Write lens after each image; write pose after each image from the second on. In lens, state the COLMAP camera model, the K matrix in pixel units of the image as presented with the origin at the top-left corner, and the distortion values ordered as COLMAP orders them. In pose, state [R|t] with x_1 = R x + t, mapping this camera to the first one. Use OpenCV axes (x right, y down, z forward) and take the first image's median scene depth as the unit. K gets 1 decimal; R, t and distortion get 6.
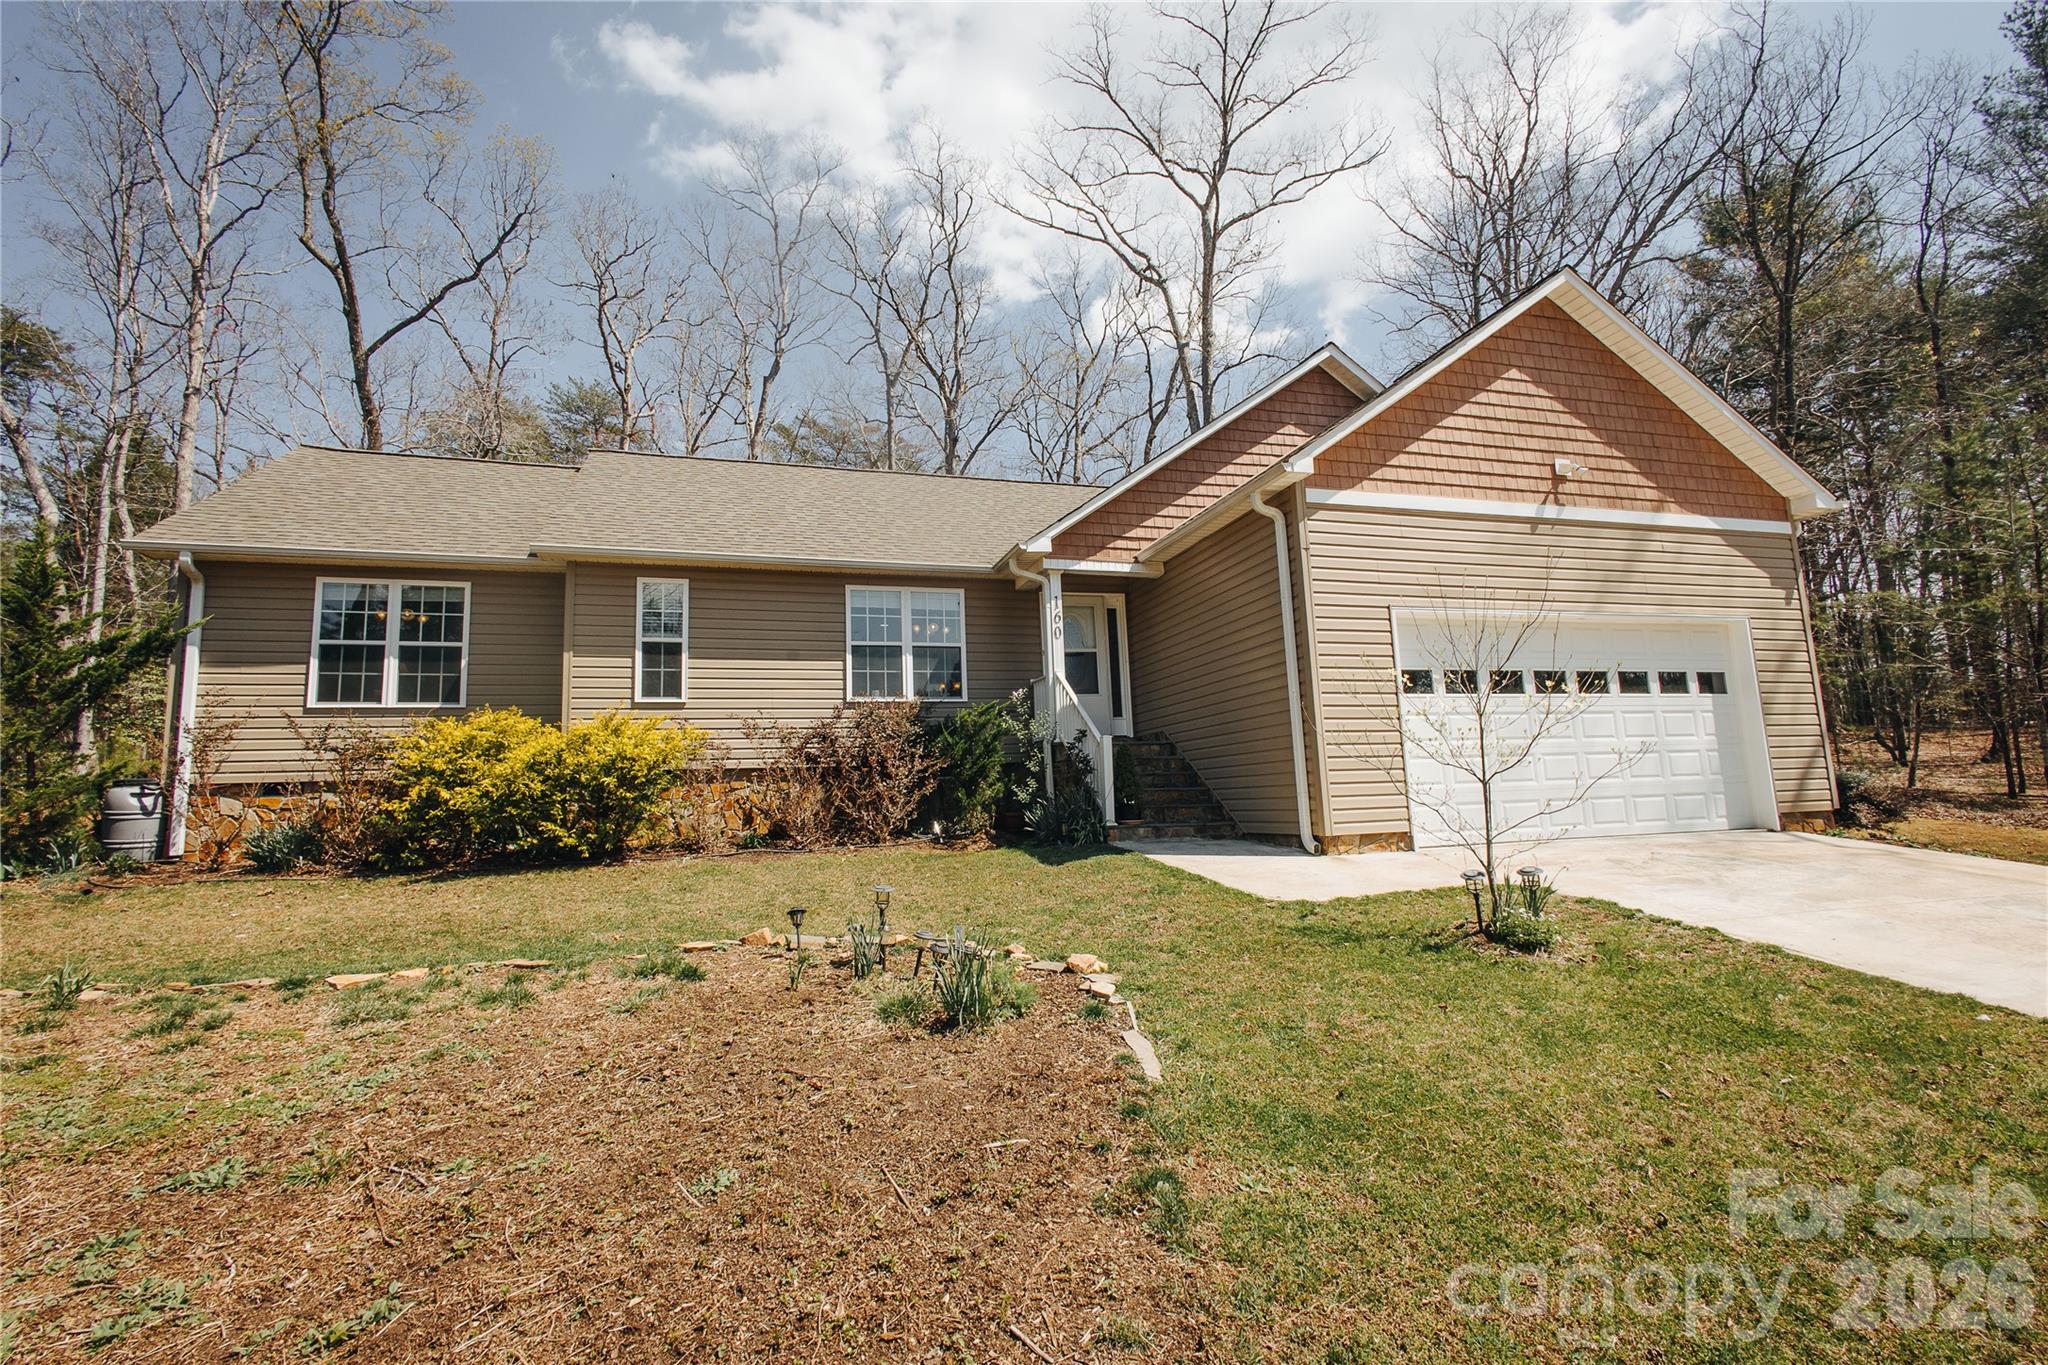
lens RADIAL K [[943.9, 0, 979.4], [0, 943.9, 675.0], [0, 0, 1]] dist [-0.001366, -0.000196]
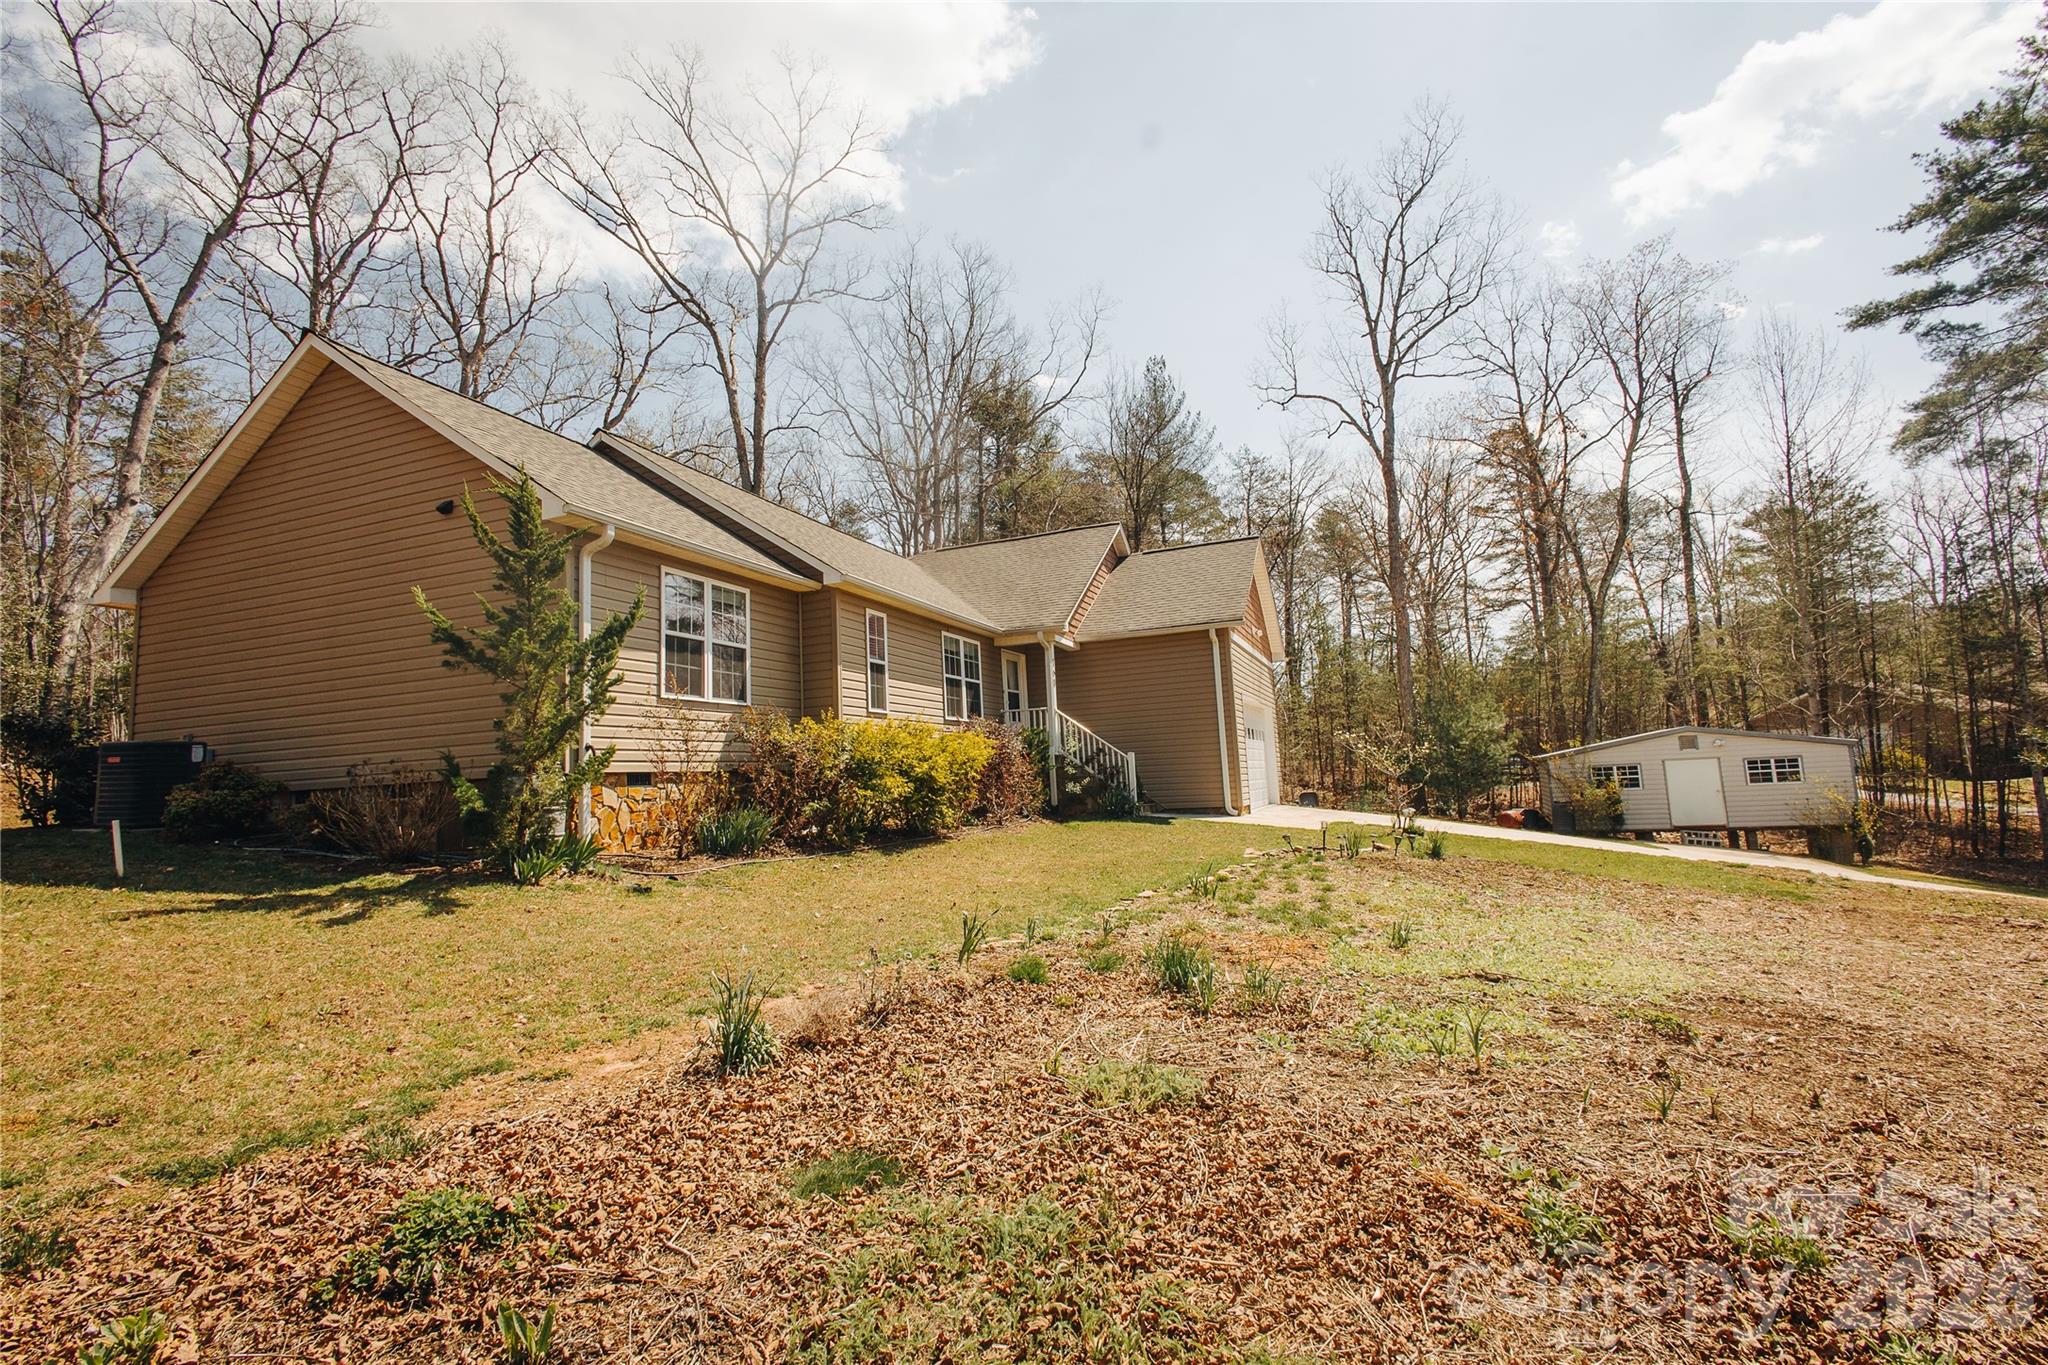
lens RADIAL K [[943.9, 0, 979.4], [0, 943.9, 675.0], [0, 0, 1]] dist [-0.001366, -0.000196]
pose [[0.613796, 0.094884, 0.783742, -1.246236], [-0.101028, 0.994029, -0.041221, 0.017806], [-0.782974, -0.053879, 0.619717, 0.128688]]
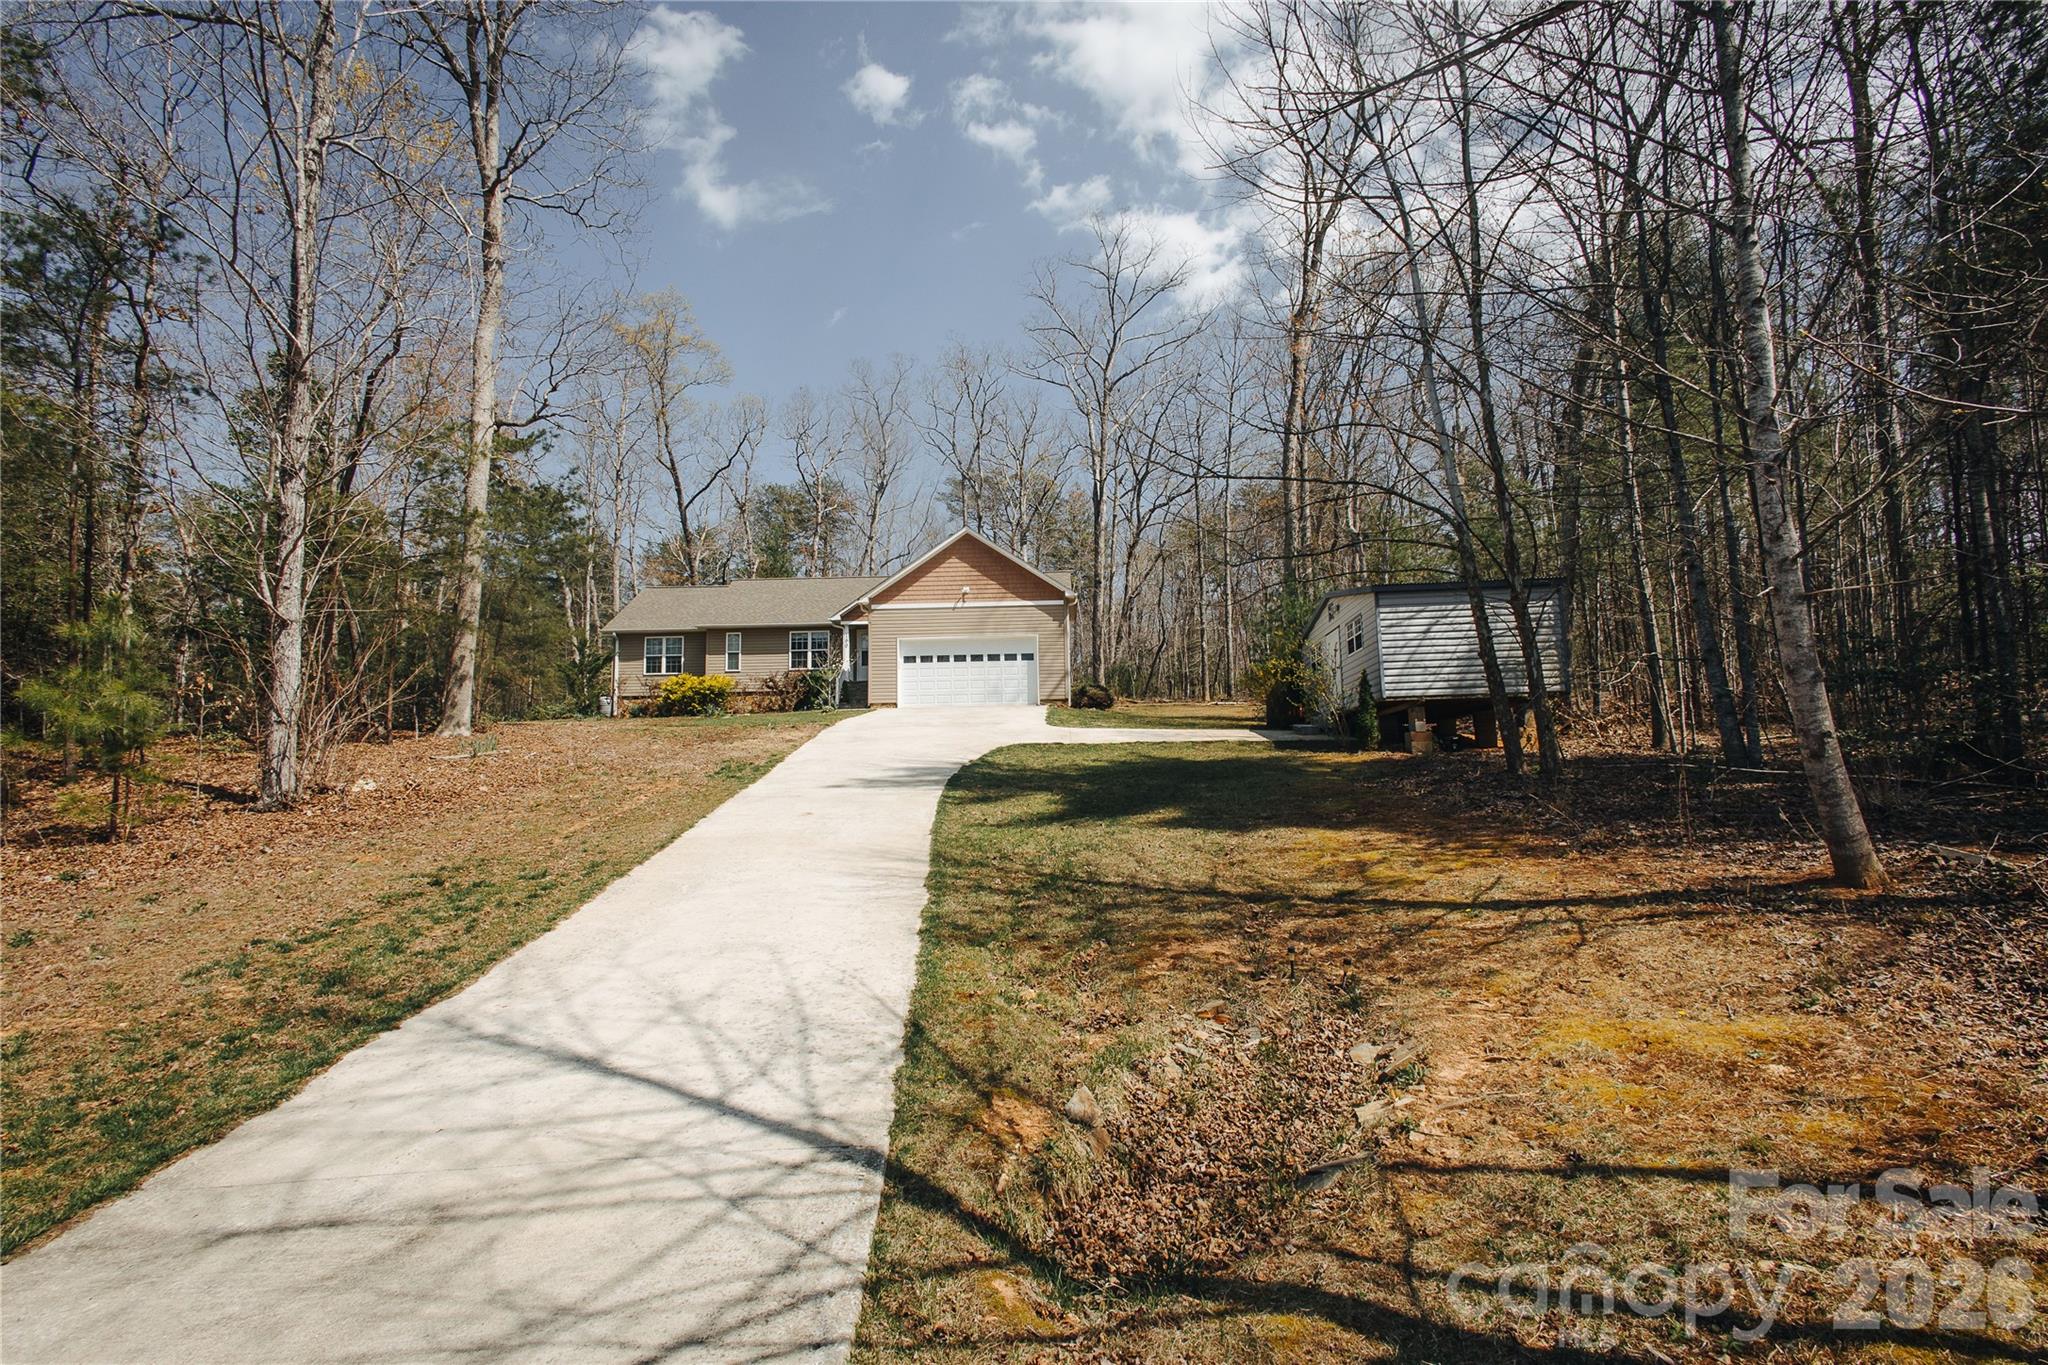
lens RADIAL K [[943.9, 0, 979.4], [0, 943.9, 675.0], [0, 0, 1]] dist [-0.001366, -0.000196]
pose [[0.940410, -0.019779, -0.339467, 1.602257], [0.030390, 0.999201, 0.025972, -0.015668], [0.338682, -0.034741, 0.940259, -1.821490]]
